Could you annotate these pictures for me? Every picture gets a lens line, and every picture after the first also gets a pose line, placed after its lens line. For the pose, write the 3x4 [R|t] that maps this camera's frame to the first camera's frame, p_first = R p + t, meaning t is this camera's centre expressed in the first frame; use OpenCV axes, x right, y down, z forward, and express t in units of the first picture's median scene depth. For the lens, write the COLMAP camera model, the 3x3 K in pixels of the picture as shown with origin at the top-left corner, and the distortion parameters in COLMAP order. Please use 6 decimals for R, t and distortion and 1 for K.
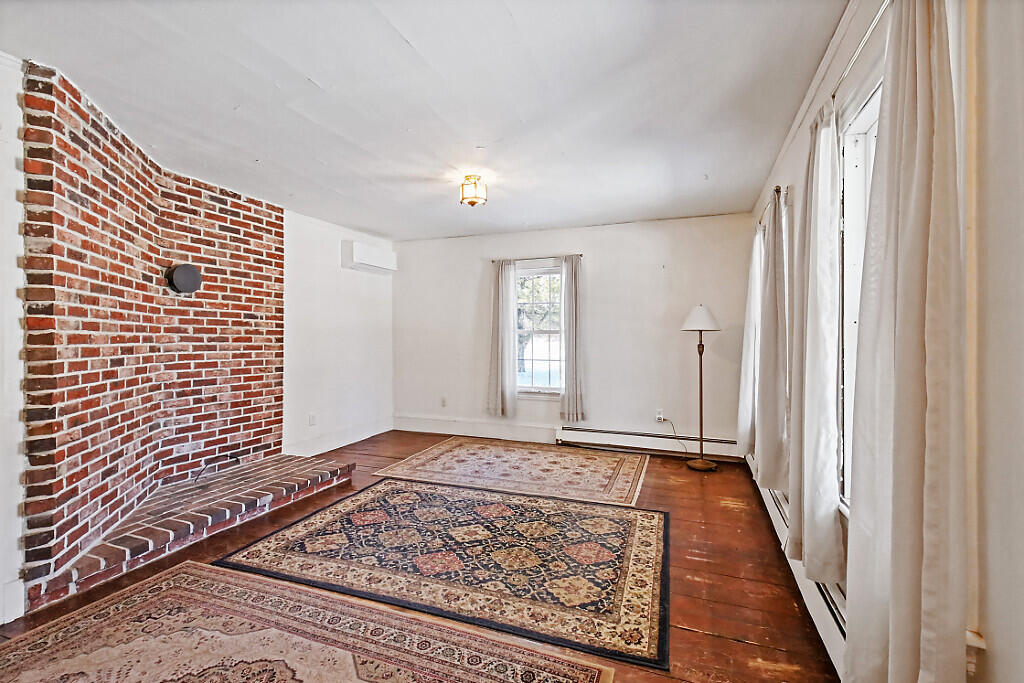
lens RADIAL K [[465.1, 0, 512.0], [0, 465.1, 341.5], [0, 0, 1]] dist [0.008774, -0.000583]
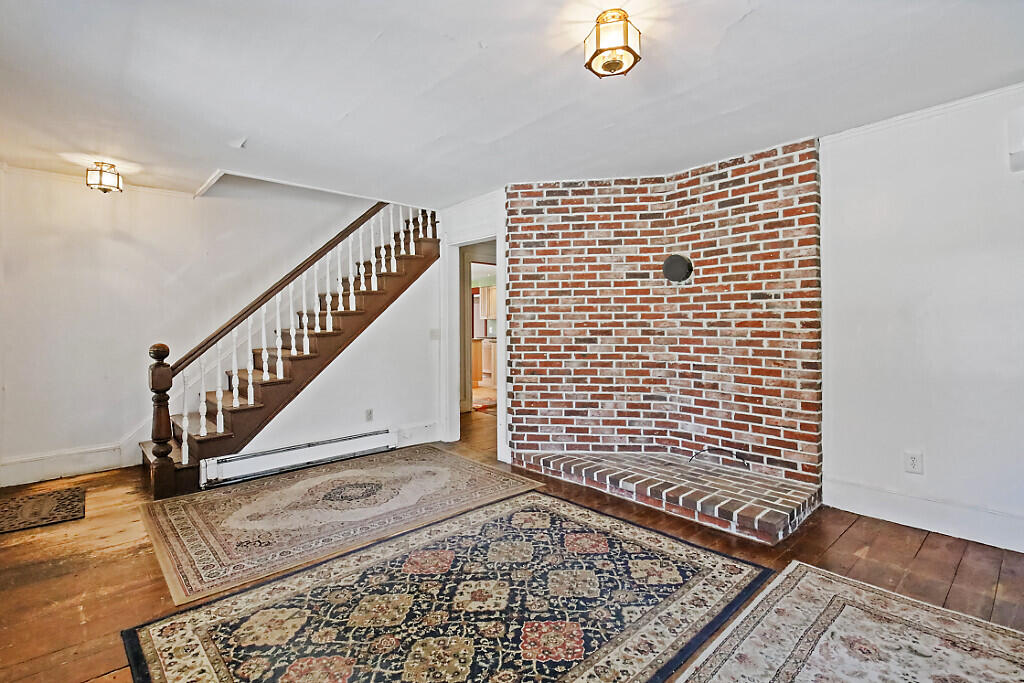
lens RADIAL K [[478.2, 0, 509.0], [0, 478.2, 322.3], [0, 0, 1]] dist [0.021367, -0.005720]
pose [[-0.456993, -0.001542, -0.889469, 0.435642], [0.000821, 0.999997, -0.002156, -0.006736], [0.889470, -0.001715, -0.456990, 1.086675]]
